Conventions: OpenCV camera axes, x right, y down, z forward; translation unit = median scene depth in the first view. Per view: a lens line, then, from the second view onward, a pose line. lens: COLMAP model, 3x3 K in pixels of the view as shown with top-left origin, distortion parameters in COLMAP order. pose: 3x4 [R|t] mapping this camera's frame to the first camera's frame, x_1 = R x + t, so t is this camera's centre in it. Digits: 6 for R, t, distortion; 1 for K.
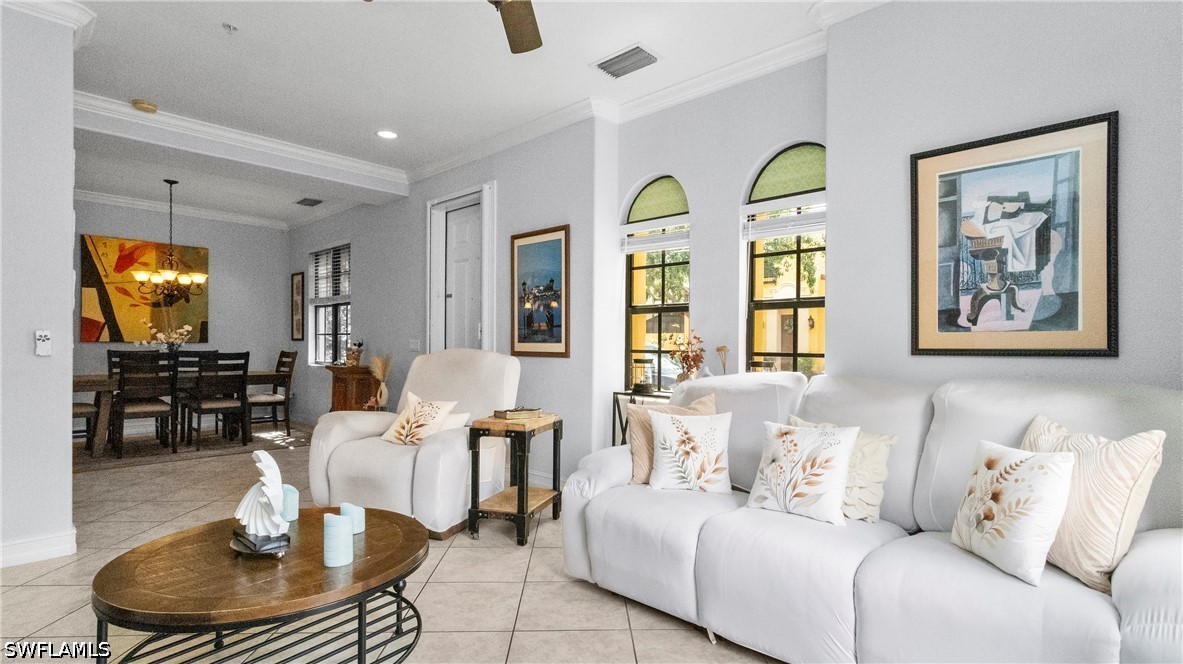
lens RADIAL K [[570.9, 0, 604.5], [0, 570.9, 350.1], [0, 0, 1]] dist [-0.005403, 0.003399]
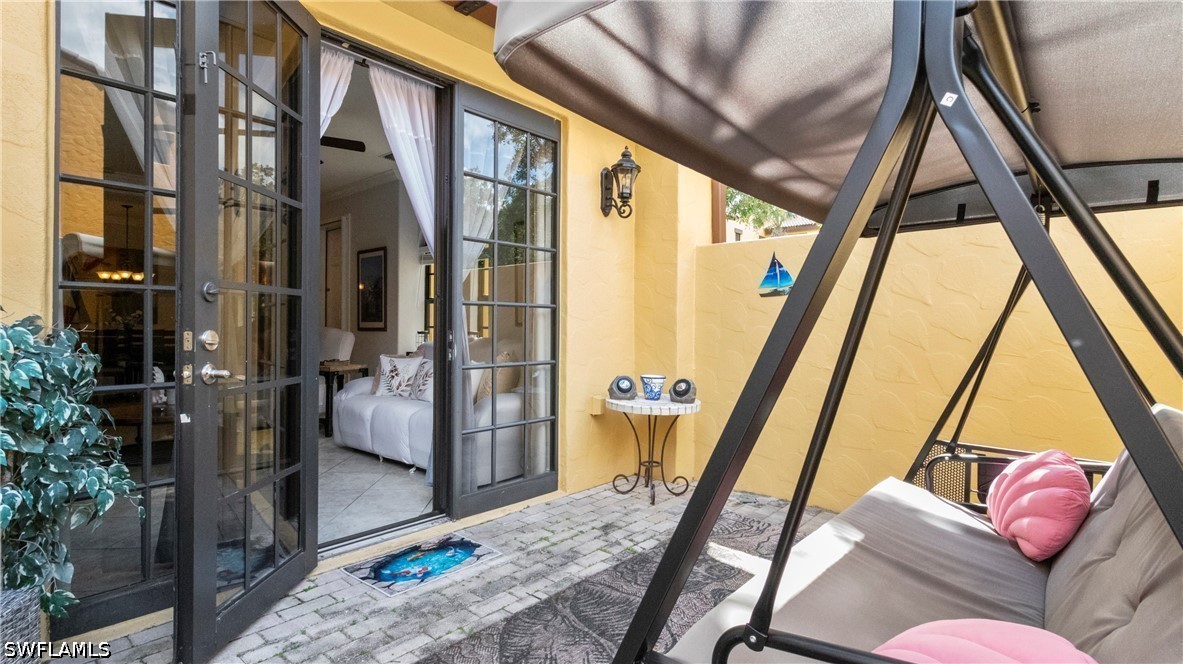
lens RADIAL K [[570.9, 0, 621.4], [0, 570.9, 330.7], [0, 0, 1]] dist [-0.005403, 0.003399]
pose [[0.998886, -0.003295, 0.047075, 0.493577], [0.003535, 0.999981, -0.005020, 0.021504], [-0.047058, 0.005181, 0.998879, -0.579524]]
